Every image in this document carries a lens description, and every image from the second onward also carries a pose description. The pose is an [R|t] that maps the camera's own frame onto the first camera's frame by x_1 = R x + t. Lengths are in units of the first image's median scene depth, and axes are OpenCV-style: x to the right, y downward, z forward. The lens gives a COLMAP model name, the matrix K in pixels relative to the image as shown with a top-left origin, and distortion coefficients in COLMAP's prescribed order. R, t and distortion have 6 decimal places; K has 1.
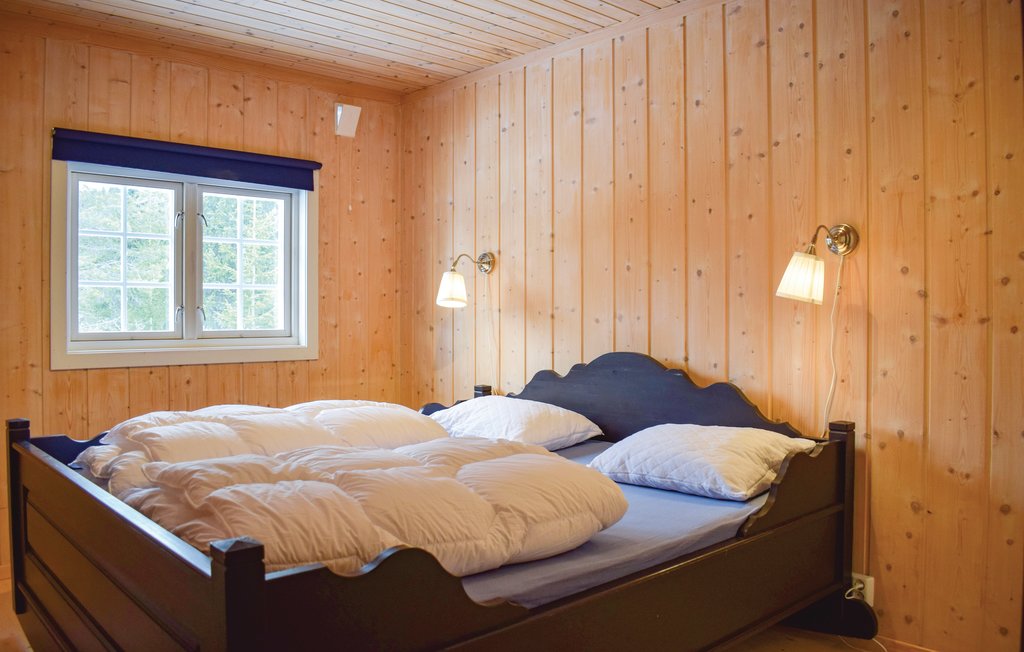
lens RADIAL K [[817.9, 0, 511.3], [0, 817.9, 328.3], [0, 0, 1]] dist [-0.013123, -0.002760]
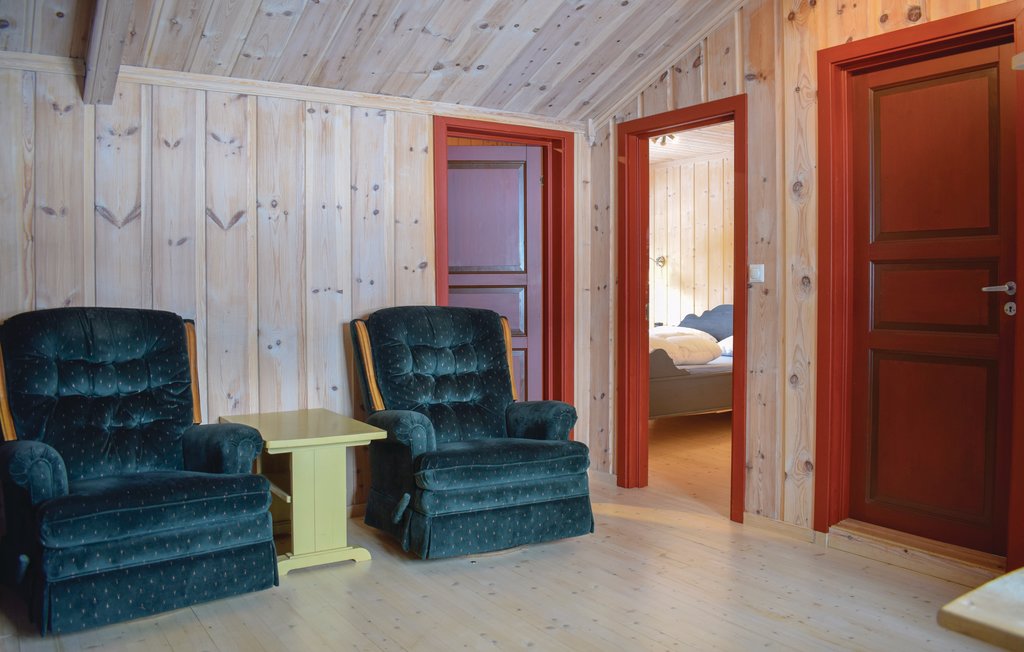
lens RADIAL K [[817.9, 0, 511.9], [0, 817.9, 320.0], [0, 0, 1]] dist [-0.013123, -0.002760]
pose [[0.986893, -0.001497, -0.161366, -0.071676], [0.007499, 0.999302, 0.036593, -0.013596], [0.161199, -0.037324, 0.986216, -1.129986]]
